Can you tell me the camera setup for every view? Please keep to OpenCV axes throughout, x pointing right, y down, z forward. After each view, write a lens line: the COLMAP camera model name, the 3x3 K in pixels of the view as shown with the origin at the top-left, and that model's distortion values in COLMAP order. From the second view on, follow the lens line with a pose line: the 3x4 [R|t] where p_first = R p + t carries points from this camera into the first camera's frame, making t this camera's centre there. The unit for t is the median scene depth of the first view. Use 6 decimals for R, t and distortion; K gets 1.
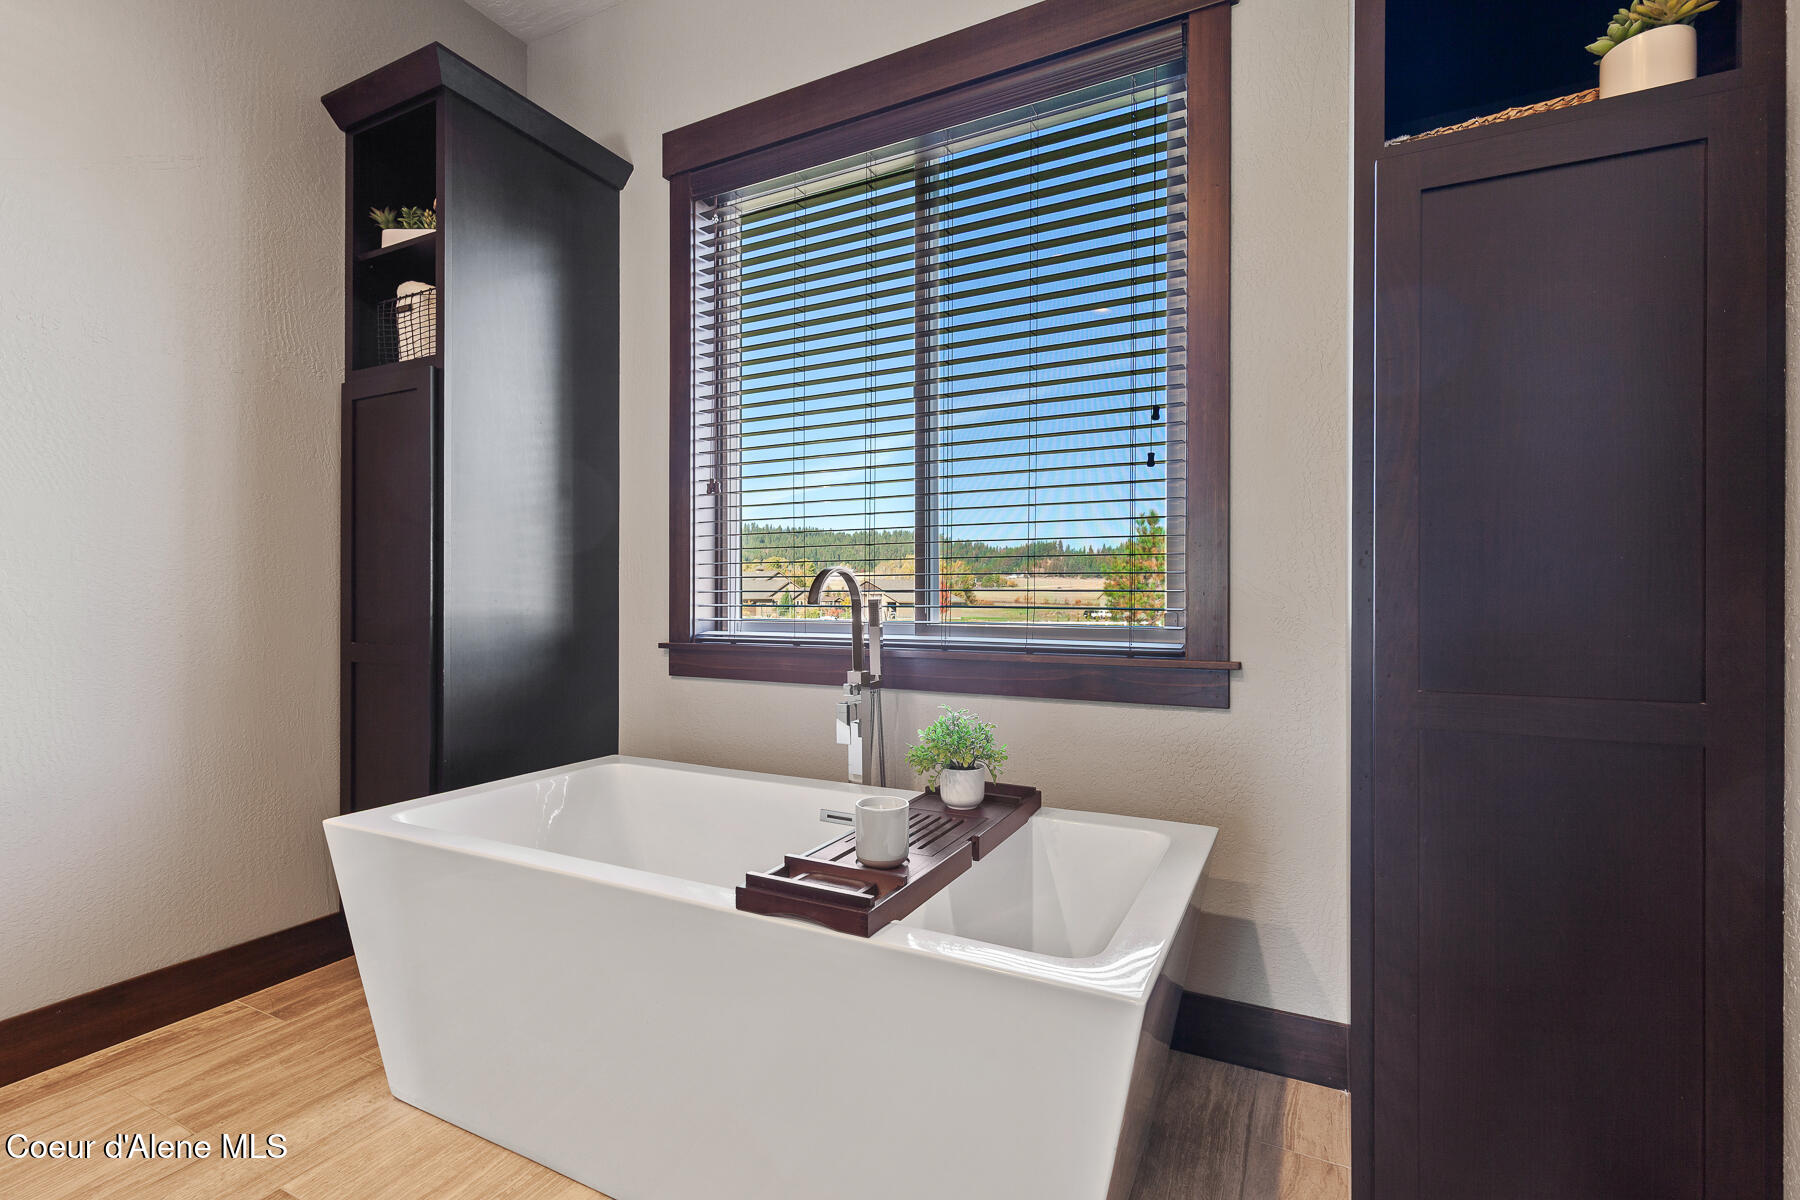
lens RADIAL K [[812.7, 0, 902.7], [0, 812.7, 598.6], [0, 0, 1]] dist [0.006500, -0.001047]
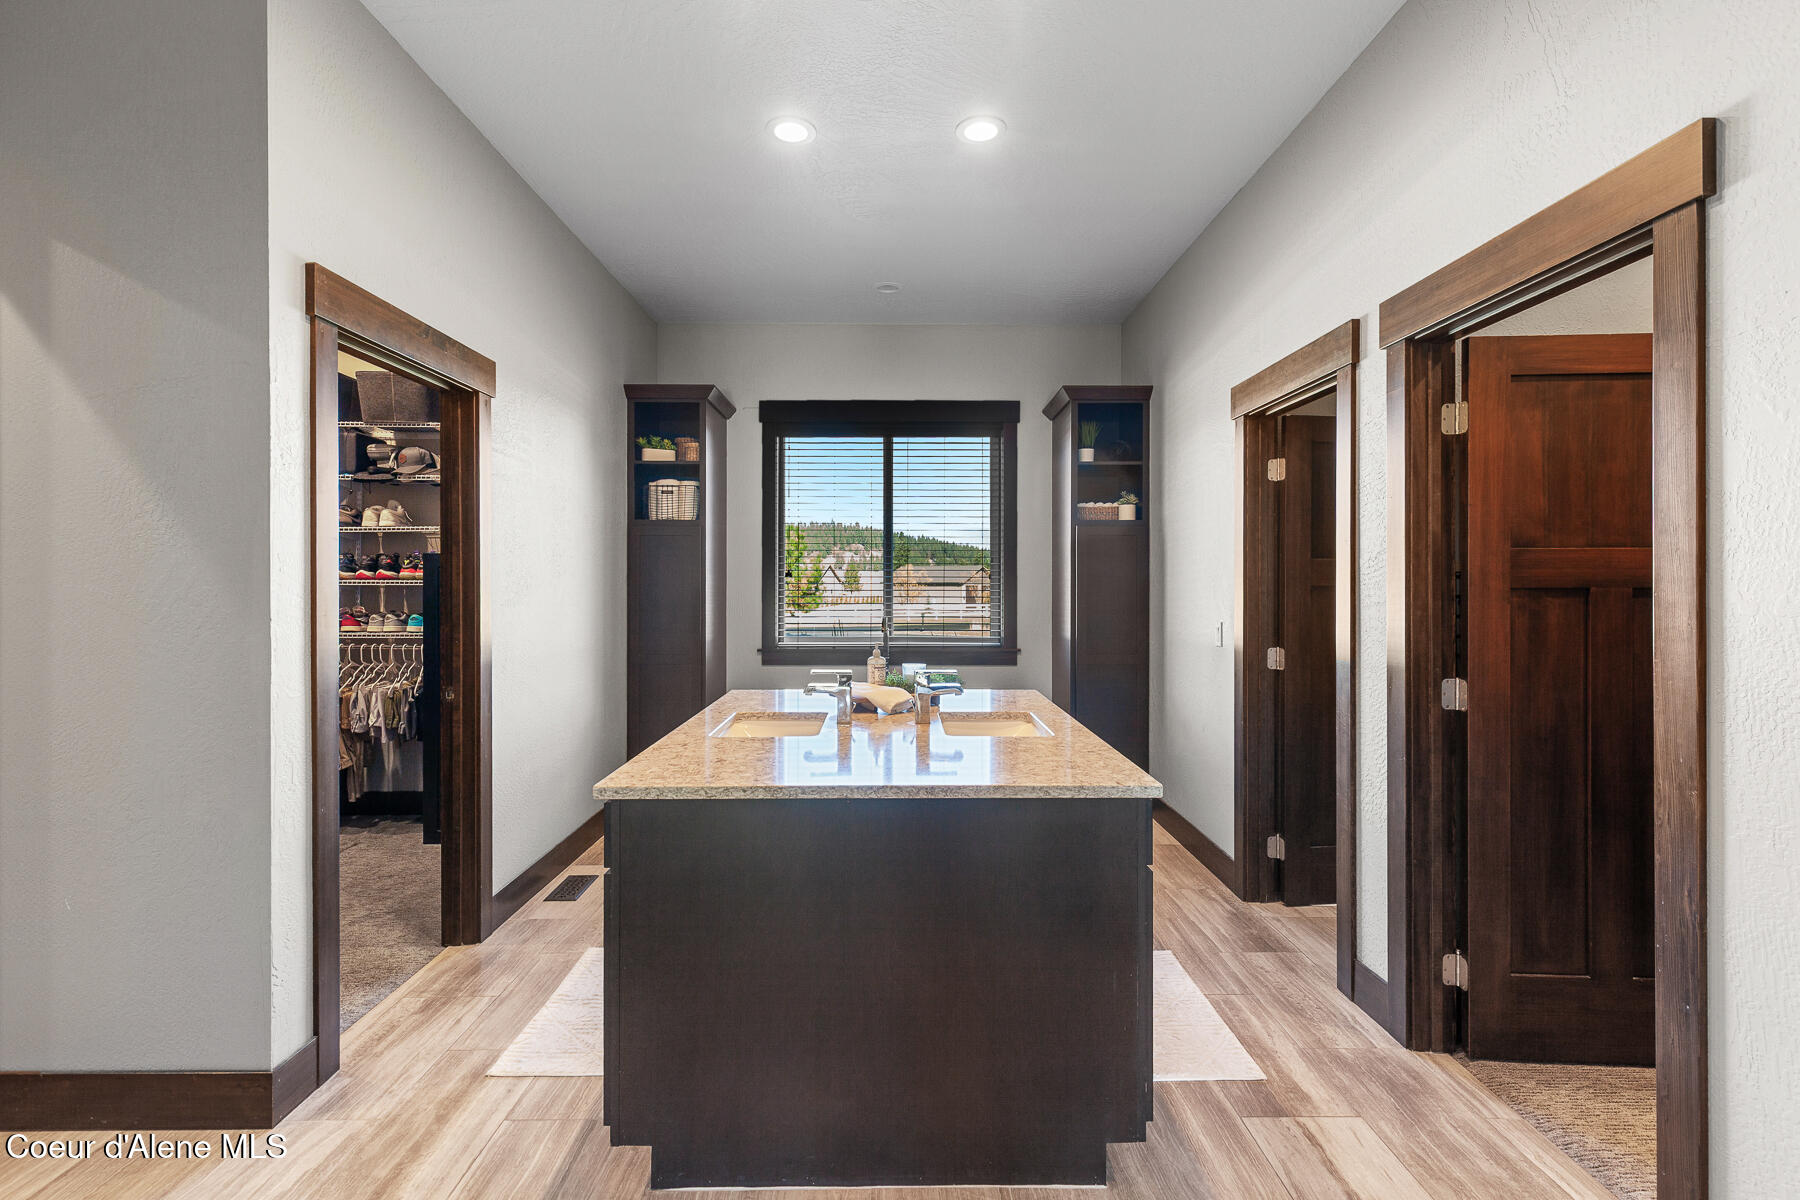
lens RADIAL K [[812.7, 0, 905.5], [0, 812.7, 585.3], [0, 0, 1]] dist [0.006500, -0.001047]
pose [[0.883215, -0.002738, 0.468960, -1.174209], [0.001734, 0.999995, 0.002572, -0.141613], [-0.468965, -0.001459, 0.883216, -1.233525]]
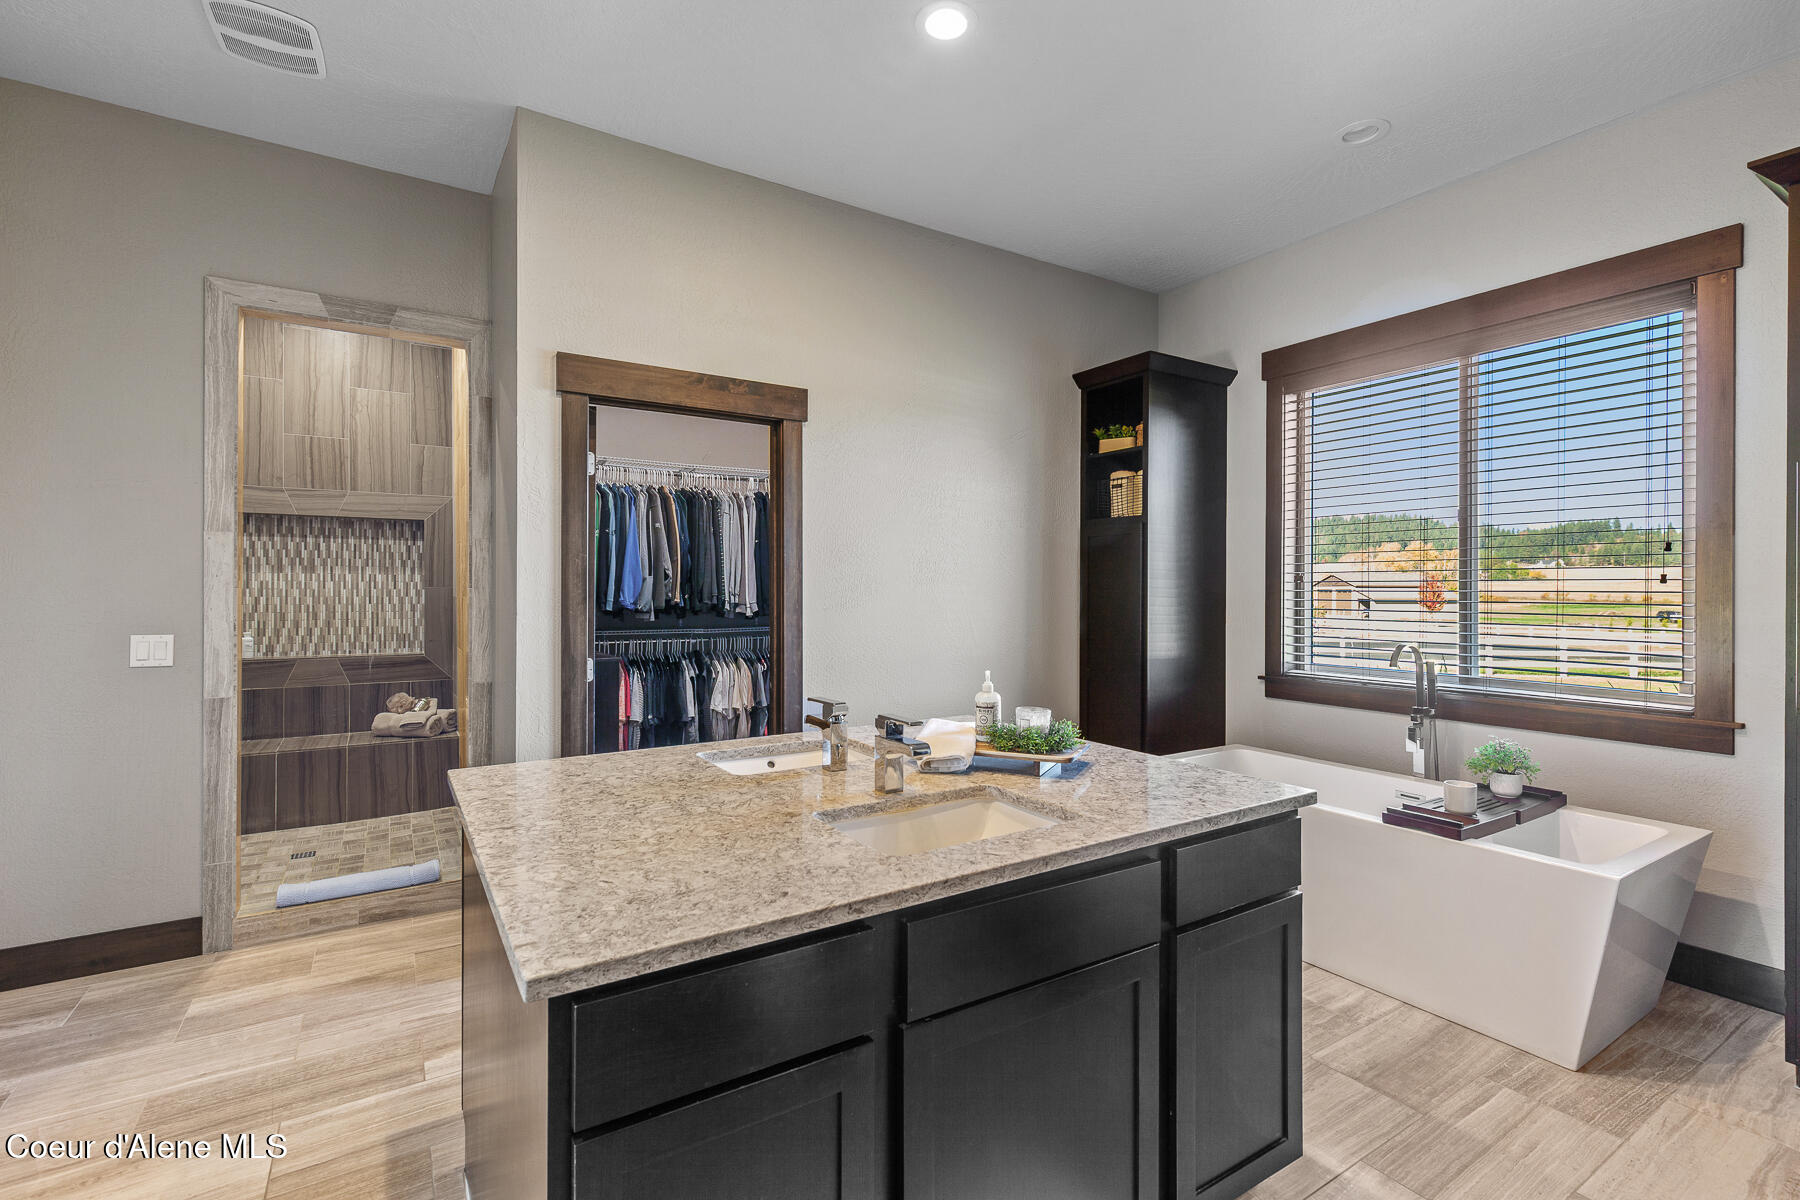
lens RADIAL K [[812.7, 0, 904.0], [0, 812.7, 591.8], [0, 0, 1]] dist [0.006500, -0.001047]
pose [[0.864452, 0.001598, -0.502713, -0.127973], [-0.002620, 0.999996, -0.001328, -0.133386], [0.502708, 0.002465, 0.864453, -0.892386]]
